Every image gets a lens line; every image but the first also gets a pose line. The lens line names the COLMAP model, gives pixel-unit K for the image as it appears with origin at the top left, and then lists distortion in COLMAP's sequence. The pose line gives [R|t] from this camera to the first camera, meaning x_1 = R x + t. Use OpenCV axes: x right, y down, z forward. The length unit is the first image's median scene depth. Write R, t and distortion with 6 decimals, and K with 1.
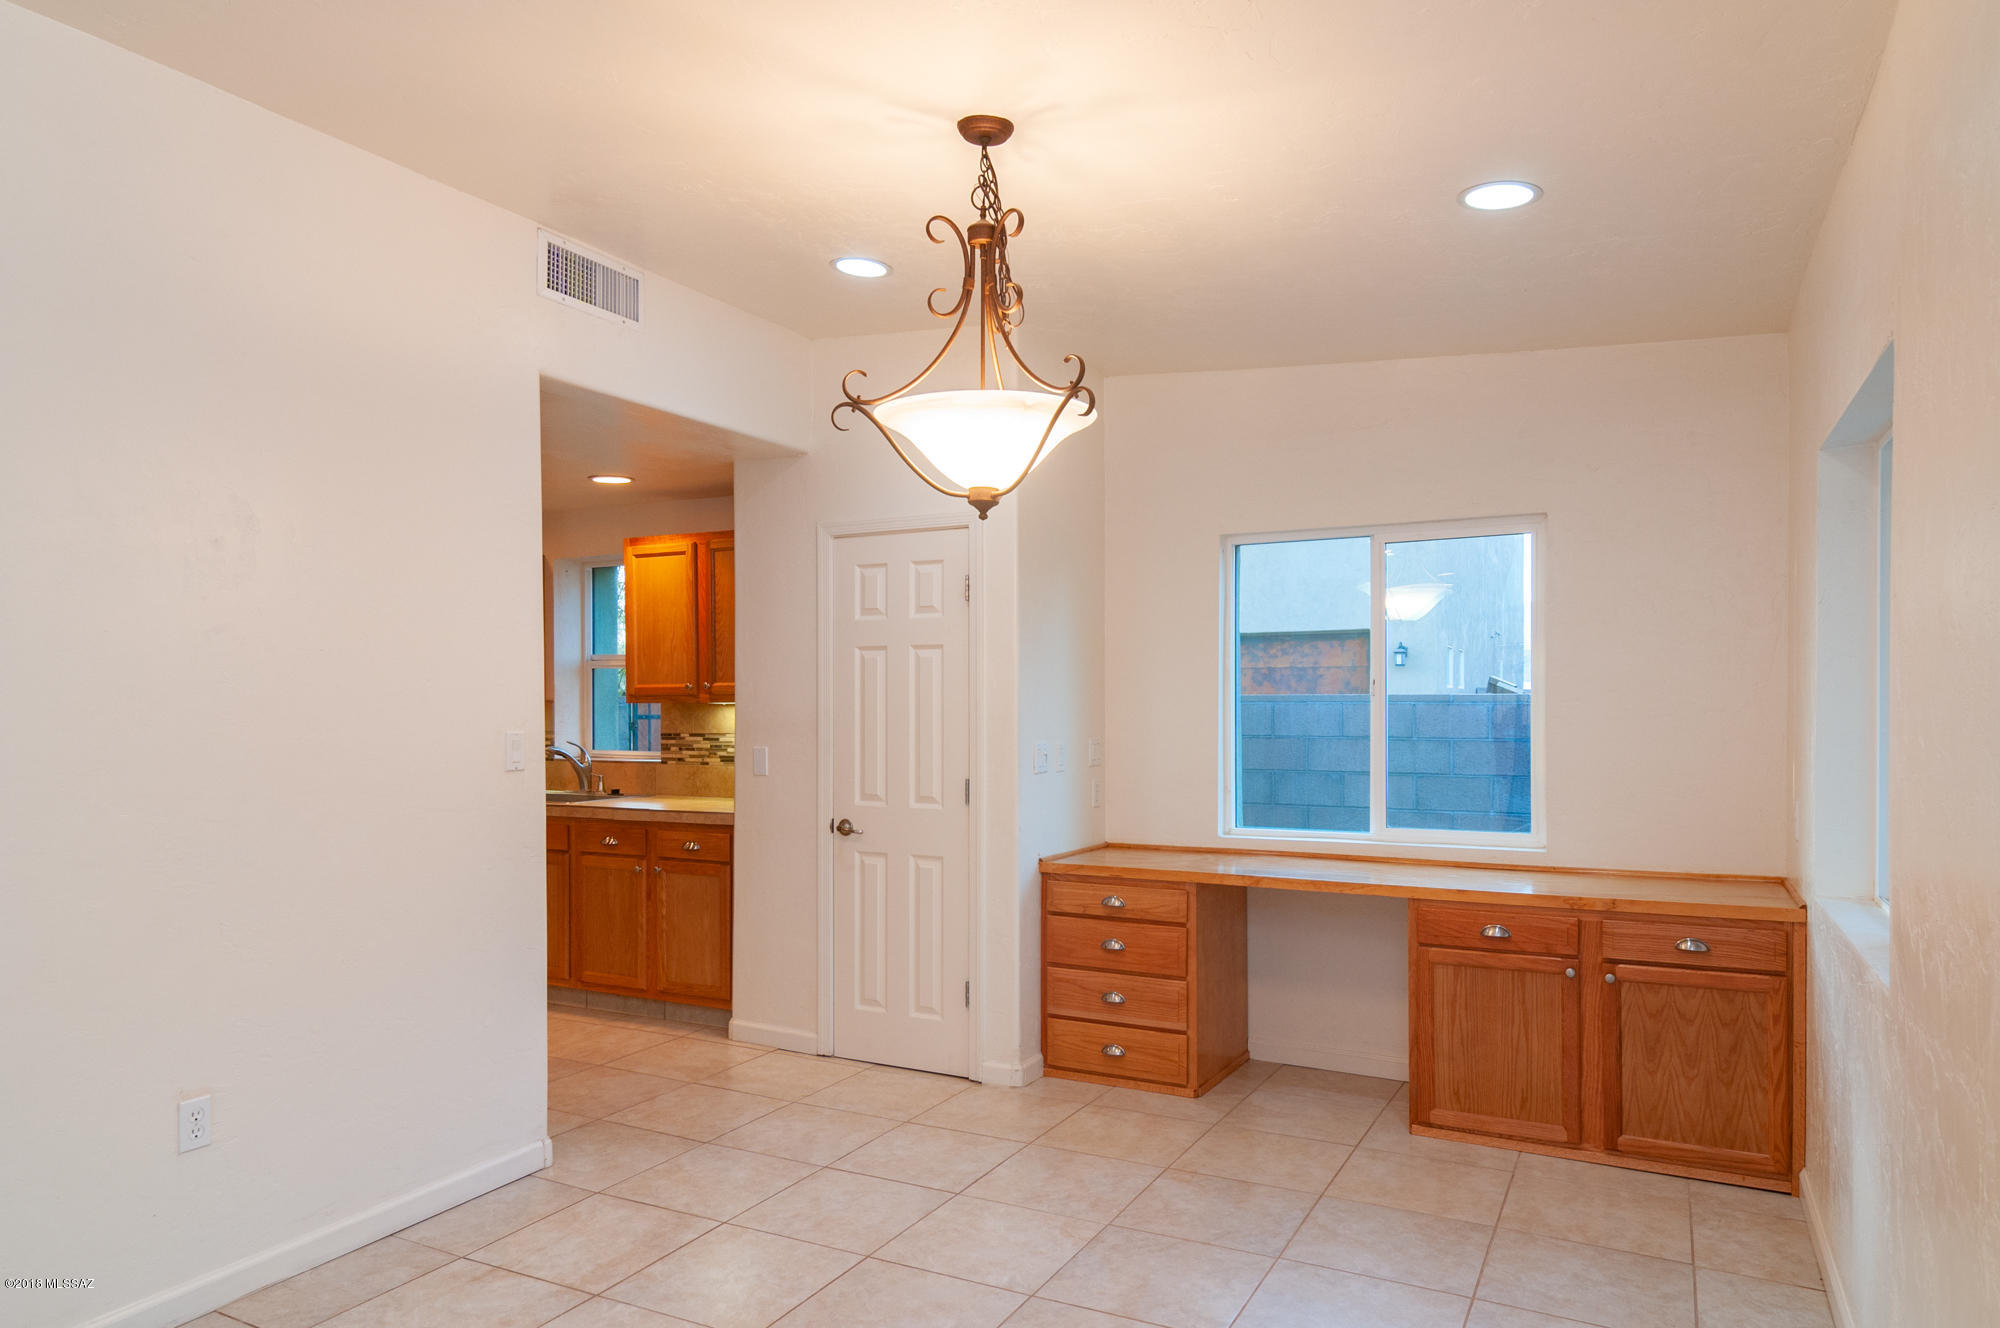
lens RADIAL K [[1248.0, 0, 1000.6], [0, 1248.0, 699.8], [0, 0, 1]] dist [0.004548, -0.002503]
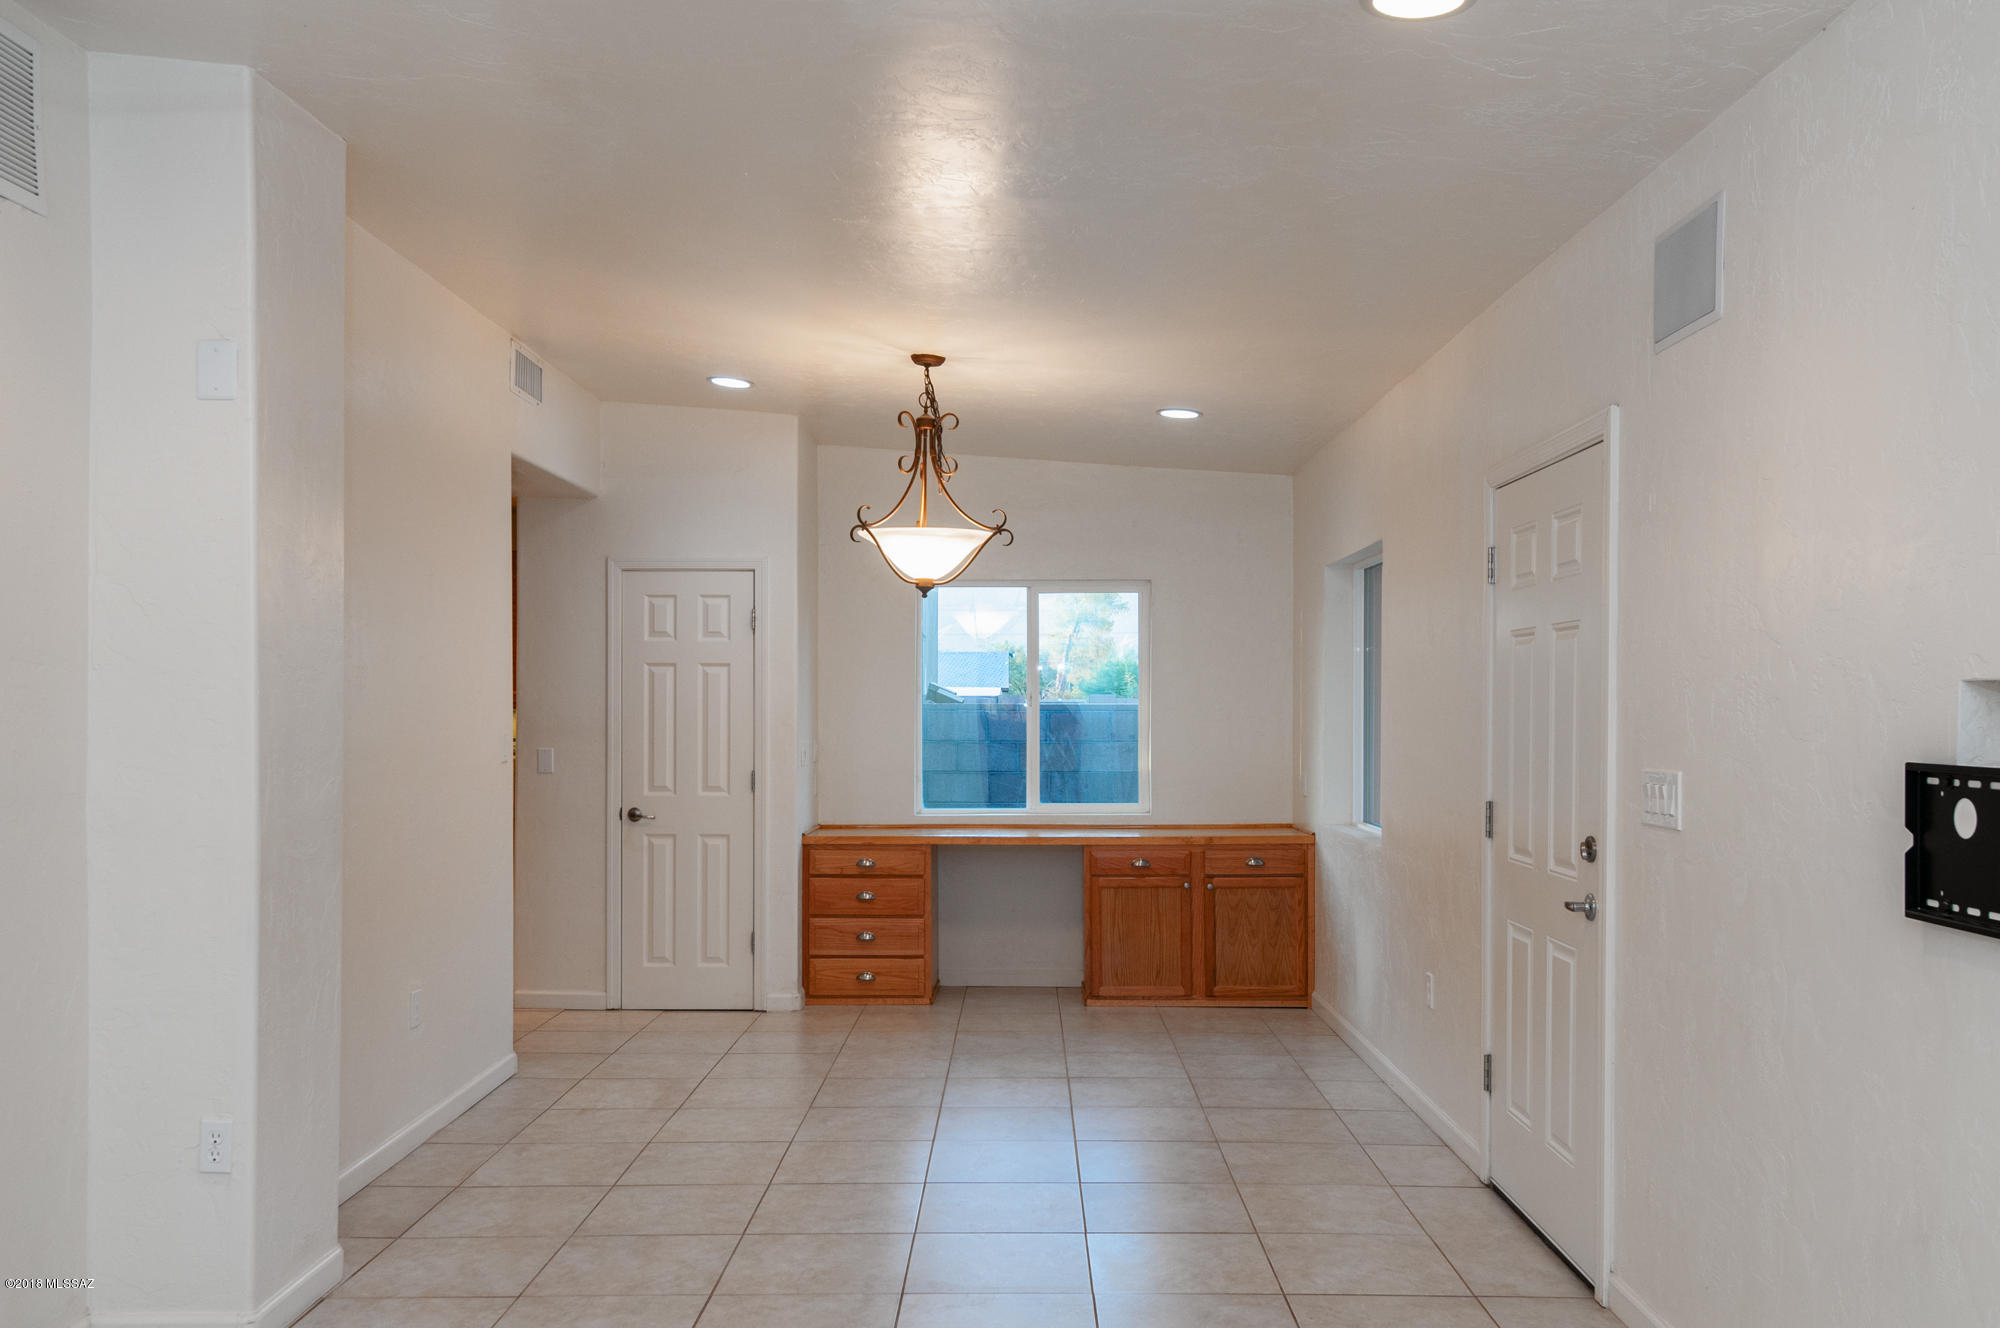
lens RADIAL K [[1629.7, 0, 1000.0], [0, 1629.7, 664.0], [0, 0, 1]] dist [-0.000576, -0.000557]
pose [[0.892280, 0.015413, 0.451218, -0.591381], [-0.003765, 0.999636, -0.026700, -0.001363], [-0.451466, 0.022125, 0.892014, -0.625875]]
